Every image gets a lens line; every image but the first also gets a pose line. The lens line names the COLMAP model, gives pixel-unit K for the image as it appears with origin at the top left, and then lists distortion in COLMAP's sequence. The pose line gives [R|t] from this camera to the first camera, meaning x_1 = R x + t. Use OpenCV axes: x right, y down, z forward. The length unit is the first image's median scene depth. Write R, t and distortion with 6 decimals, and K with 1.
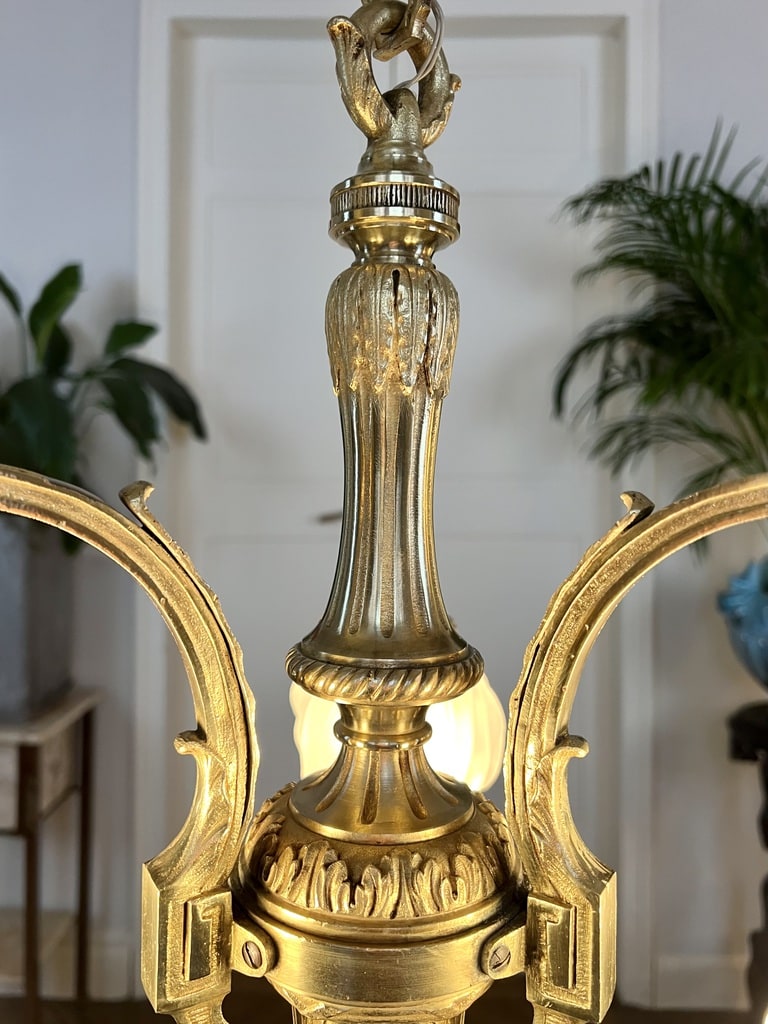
lens RADIAL K [[831.2, 0, 386.7], [0, 831.2, 469.6], [0, 0, 1]] dist [0.076897, -0.166319]
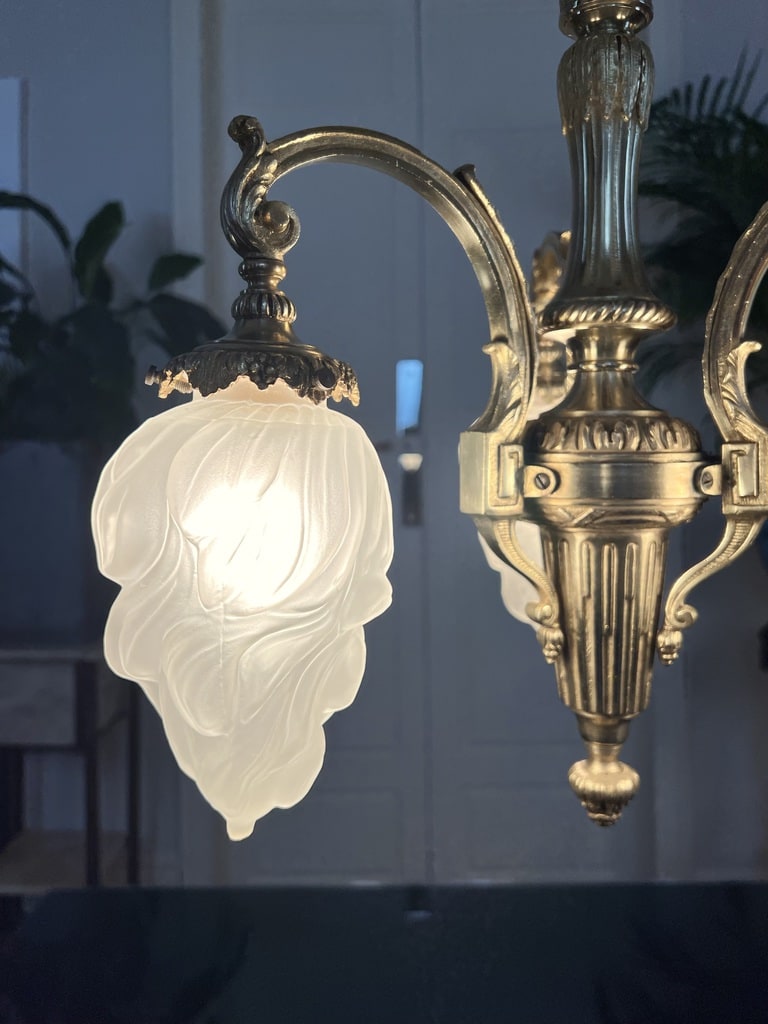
lens RADIAL K [[853.2, 0, 381.8], [0, 853.2, 439.2], [0, 0, 1]] dist [-0.001157, 0.001482]
pose [[0.999766, -0.018007, -0.011981, -0.394264], [0.018112, 0.999798, 0.008714, 0.442825], [0.011822, -0.008929, 0.999890, -0.499759]]
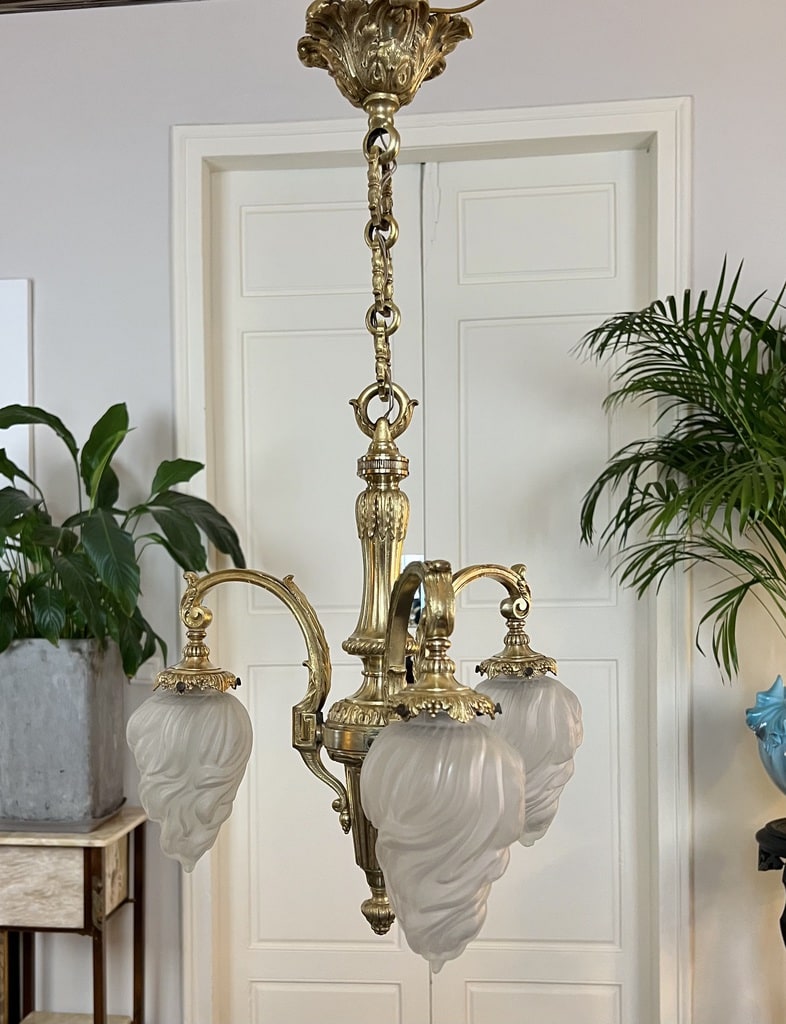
lens RADIAL K [[948.7, 0, 358.4], [0, 948.7, 616.5], [0, 0, 1]] dist [0.111411, -0.190916]
pose [[0.997099, -0.012714, -0.075052, 0.153139], [0.013840, 0.999799, 0.014501, 0.106967], [0.074853, -0.015498, 0.997074, -1.988716]]
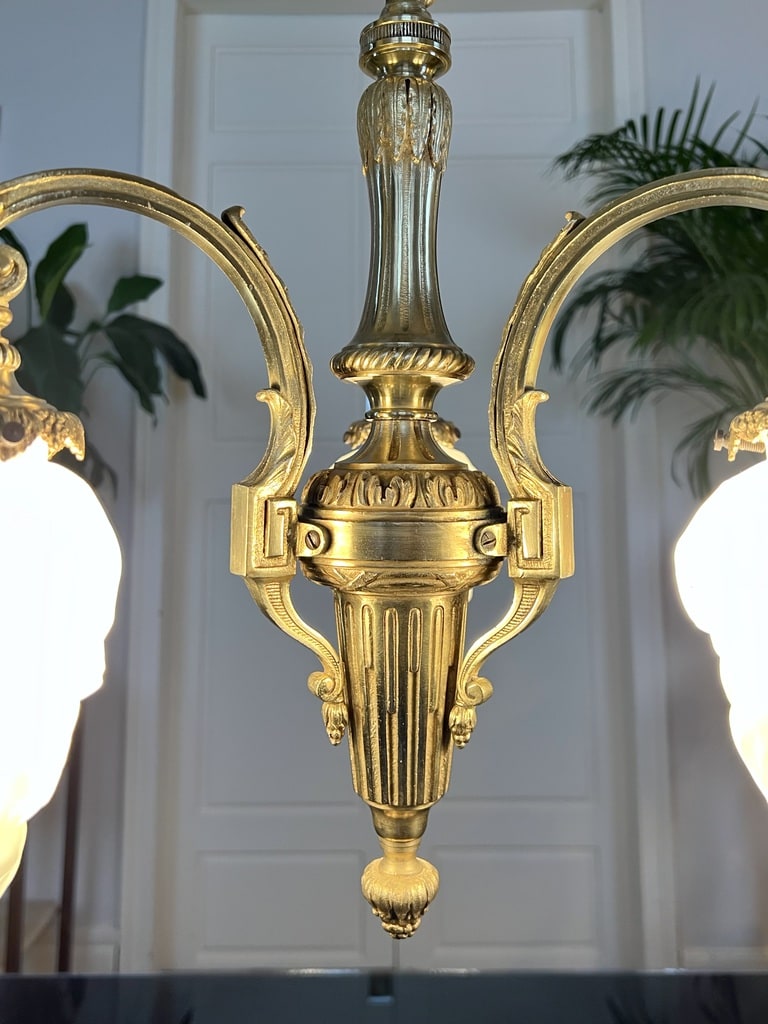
lens RADIAL K [[867.3, 0, 380.4], [0, 867.3, 366.7], [0, 0, 1]] dist [0.033860, -0.003998]
pose [[0.999940, -0.010555, -0.002920, -0.035764], [0.010209, 0.994917, -0.100182, 0.399256], [0.003962, 0.100146, 0.994965, -0.436772]]
